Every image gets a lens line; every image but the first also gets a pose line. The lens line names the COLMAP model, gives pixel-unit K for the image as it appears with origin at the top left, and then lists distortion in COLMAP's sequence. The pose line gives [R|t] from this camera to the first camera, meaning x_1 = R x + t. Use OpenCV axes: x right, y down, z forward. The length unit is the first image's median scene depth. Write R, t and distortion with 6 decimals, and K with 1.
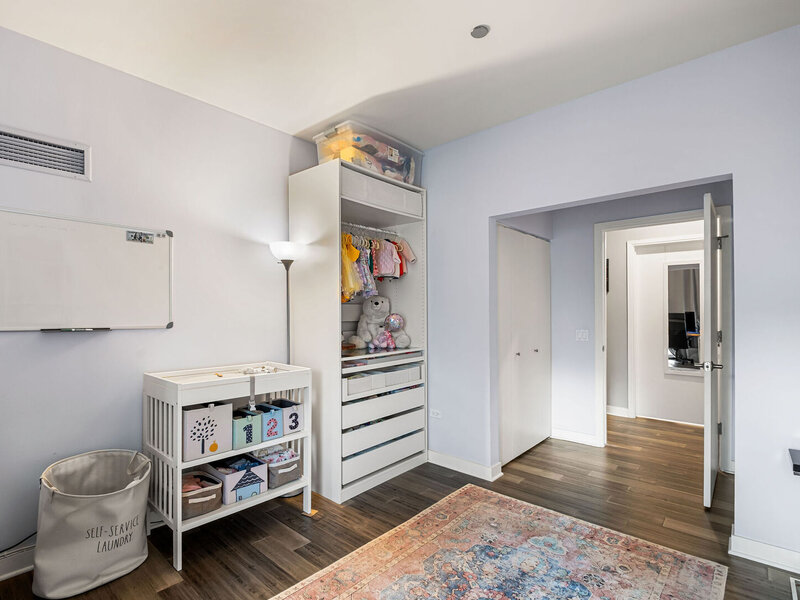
lens RADIAL K [[396.6, 0, 391.9], [0, 396.6, 307.4], [0, 0, 1]] dist [-0.005708, -0.001253]
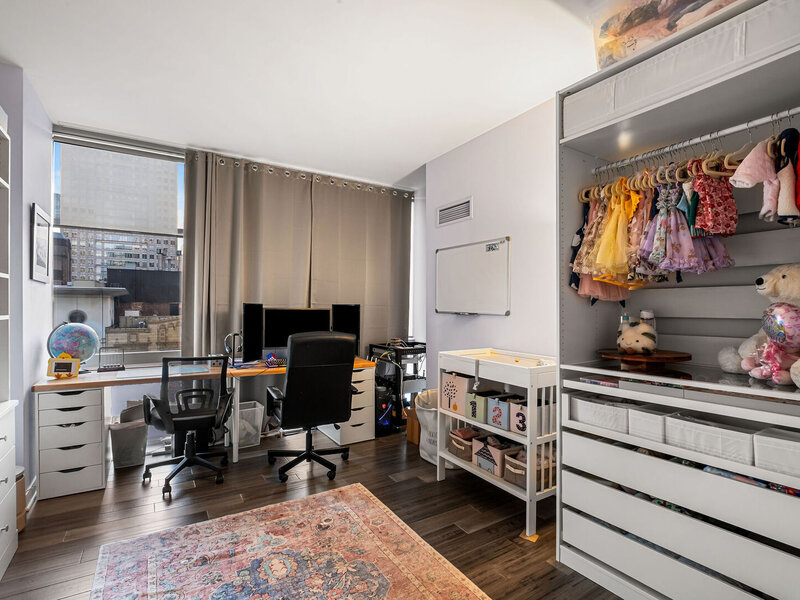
lens RADIAL K [[396.6, 0, 391.9], [0, 396.6, 307.4], [0, 0, 1]] dist [-0.005708, -0.001253]
pose [[-0.275854, 0.003562, -0.961193, 0.750987], [0.007021, 0.999974, 0.001691, 0.023173], [0.961174, -0.006282, -0.275872, 1.033627]]
